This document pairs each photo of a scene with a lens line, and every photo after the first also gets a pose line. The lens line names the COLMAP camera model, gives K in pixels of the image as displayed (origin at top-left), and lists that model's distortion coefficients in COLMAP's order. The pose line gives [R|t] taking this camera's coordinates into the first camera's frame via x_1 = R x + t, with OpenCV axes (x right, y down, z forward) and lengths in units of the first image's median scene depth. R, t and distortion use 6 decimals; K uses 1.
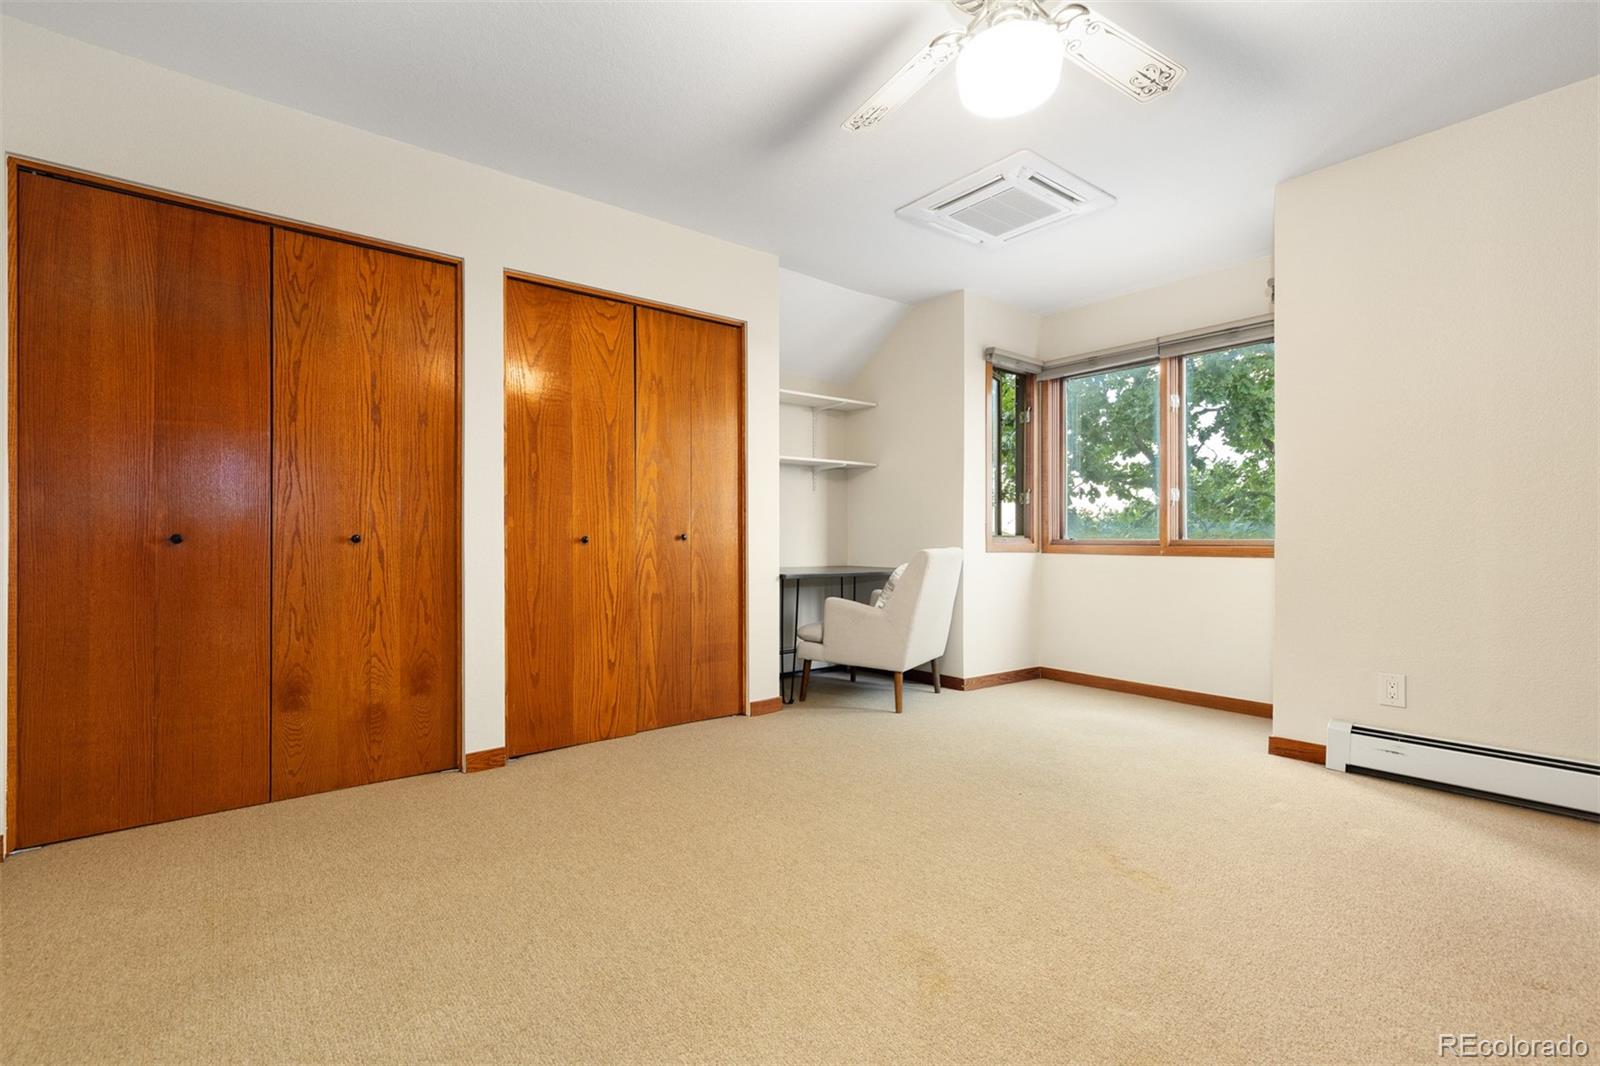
lens RADIAL K [[718.7, 0, 796.0], [0, 718.7, 528.1], [0, 0, 1]] dist [0.003147, 0.000119]
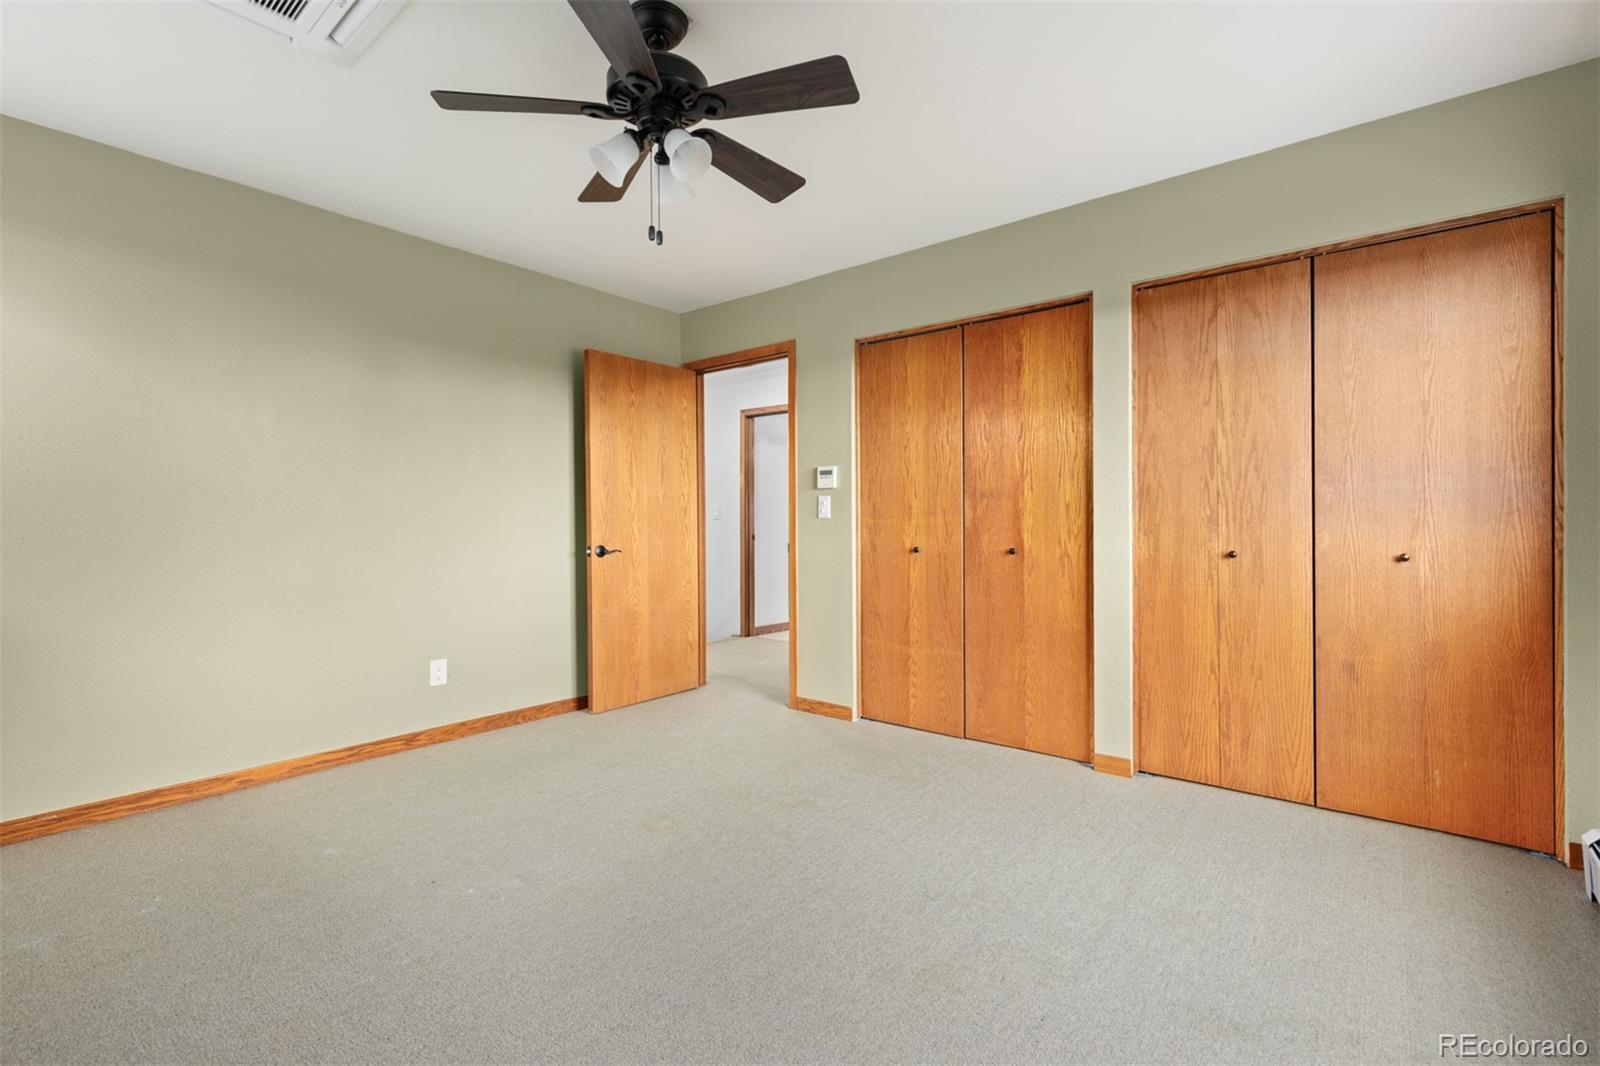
lens RADIAL K [[718.7, 0, 799.6], [0, 718.7, 532.1], [0, 0, 1]] dist [0.003147, 0.000119]
pose [[0.227798, 0.001484, -0.973707, 0.473948], [-0.010648, 0.999943, -0.000967, -0.006940], [0.973650, 0.010588, 0.227801, 0.329813]]
